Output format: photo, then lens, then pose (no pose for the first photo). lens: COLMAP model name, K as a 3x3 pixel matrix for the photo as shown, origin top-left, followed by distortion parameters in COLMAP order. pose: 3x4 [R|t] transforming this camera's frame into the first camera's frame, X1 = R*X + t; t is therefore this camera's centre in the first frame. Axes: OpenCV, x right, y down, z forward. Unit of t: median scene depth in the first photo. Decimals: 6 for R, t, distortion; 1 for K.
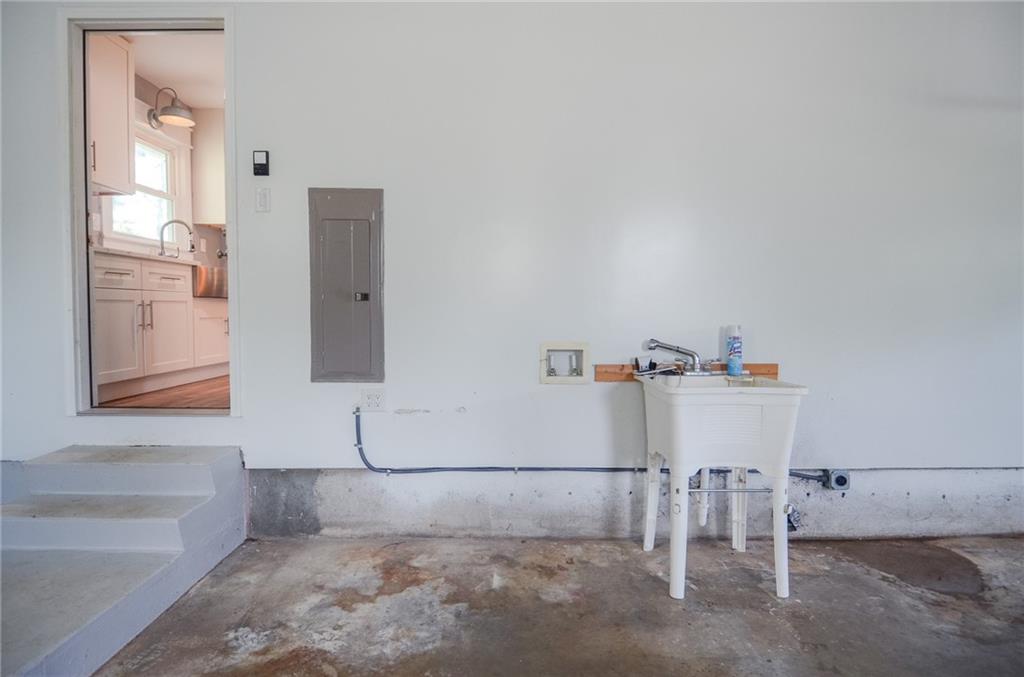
lens RADIAL K [[529.3, 0, 514.3], [0, 529.3, 331.3], [0, 0, 1]] dist [0.002787, -0.013169]
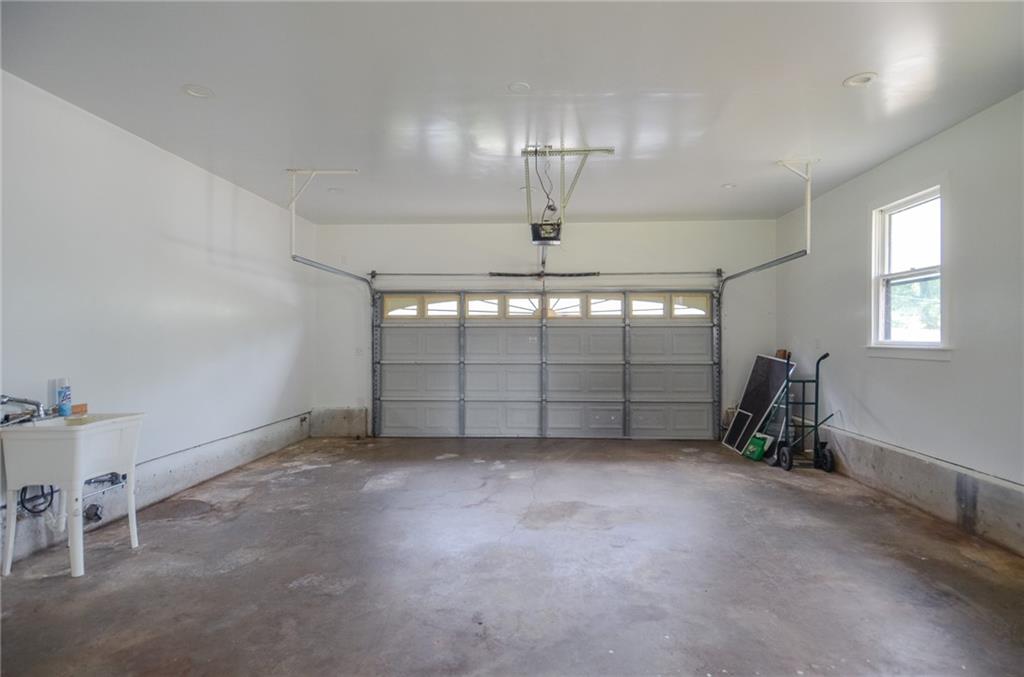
lens RADIAL K [[536.8, 0, 523.4], [0, 536.8, 334.0], [0, 0, 1]] dist [0.022626, -0.031681]
pose [[0.055513, 0.003456, 0.998452, -0.859072], [0.038414, 0.999246, -0.005595, -0.069743], [-0.997719, 0.038665, 0.055338, -0.229684]]
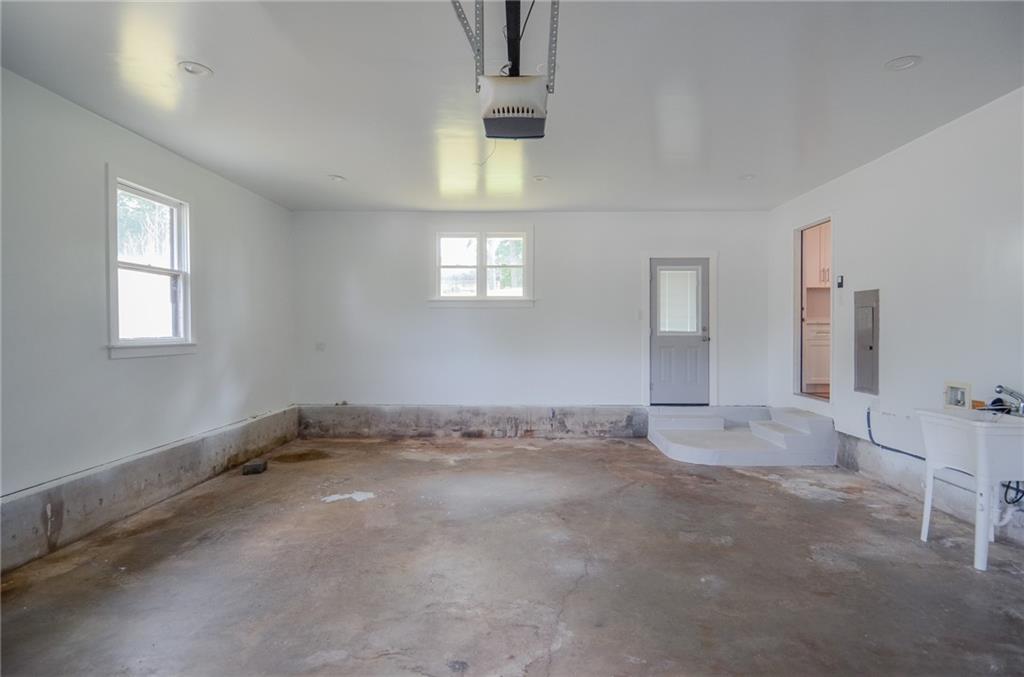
lens RADIAL K [[536.8, 0, 523.4], [0, 536.8, 334.0], [0, 0, 1]] dist [0.022626, -0.031681]
pose [[-0.016936, 0.002663, -0.999853, 1.625368], [-0.038074, 0.999269, 0.003306, -0.073582], [0.999131, 0.038124, -0.016822, -0.184727]]
